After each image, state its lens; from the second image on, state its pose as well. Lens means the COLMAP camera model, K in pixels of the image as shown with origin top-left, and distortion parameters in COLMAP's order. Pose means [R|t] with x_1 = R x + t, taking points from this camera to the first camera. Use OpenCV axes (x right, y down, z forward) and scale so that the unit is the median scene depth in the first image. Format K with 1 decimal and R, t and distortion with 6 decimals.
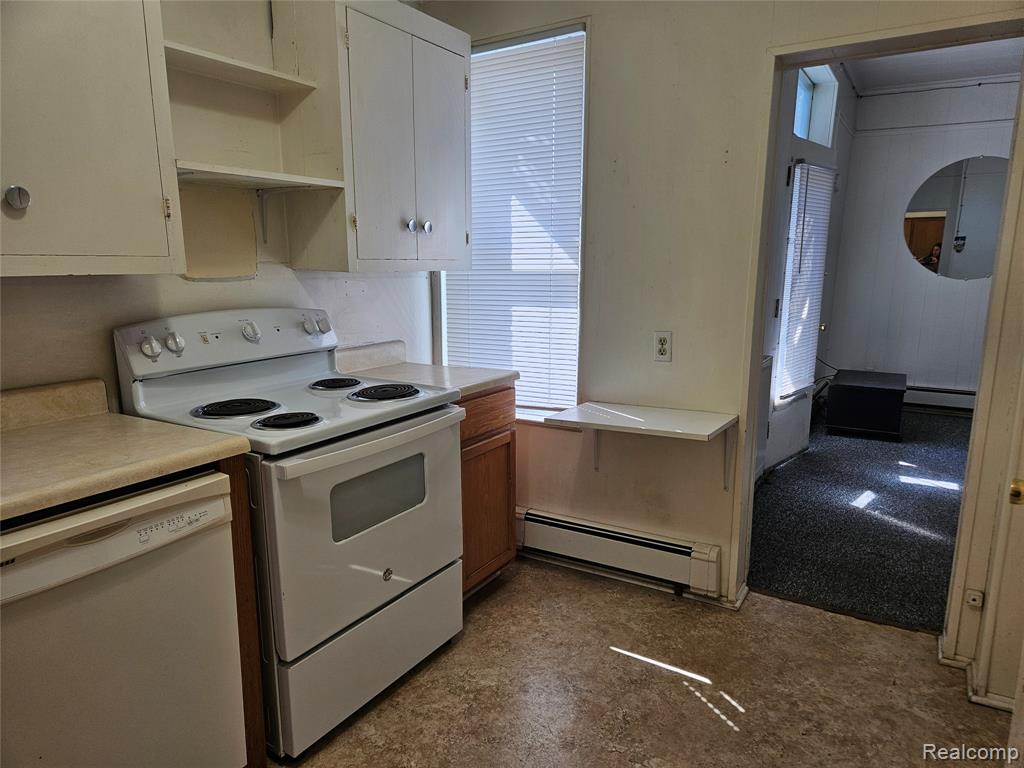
lens RADIAL K [[686.6, 0, 502.2], [0, 686.6, 387.8], [0, 0, 1]] dist [0.077242, -0.054738]
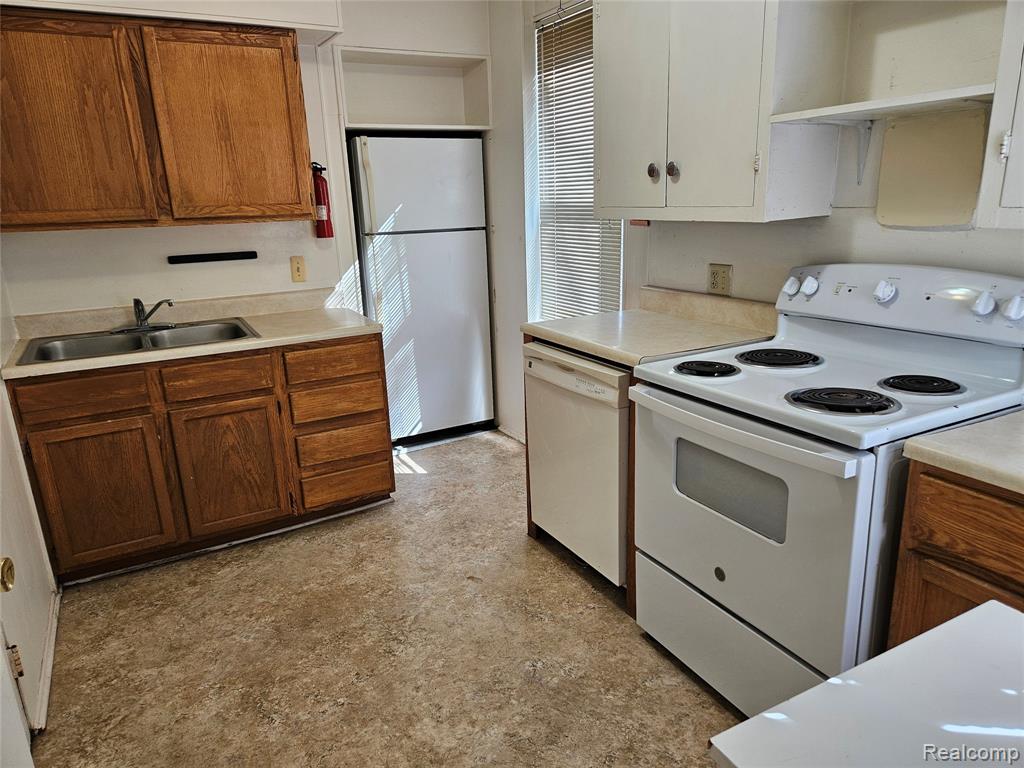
lens RADIAL K [[686.6, 0, 502.9], [0, 686.6, 386.1], [0, 0, 1]] dist [0.077242, -0.054738]
pose [[-0.496369, 0.231761, -0.836603, 0.805985], [-0.144085, 0.928343, 0.342663, -0.269804], [0.856071, 0.290629, -0.427407, 1.287536]]
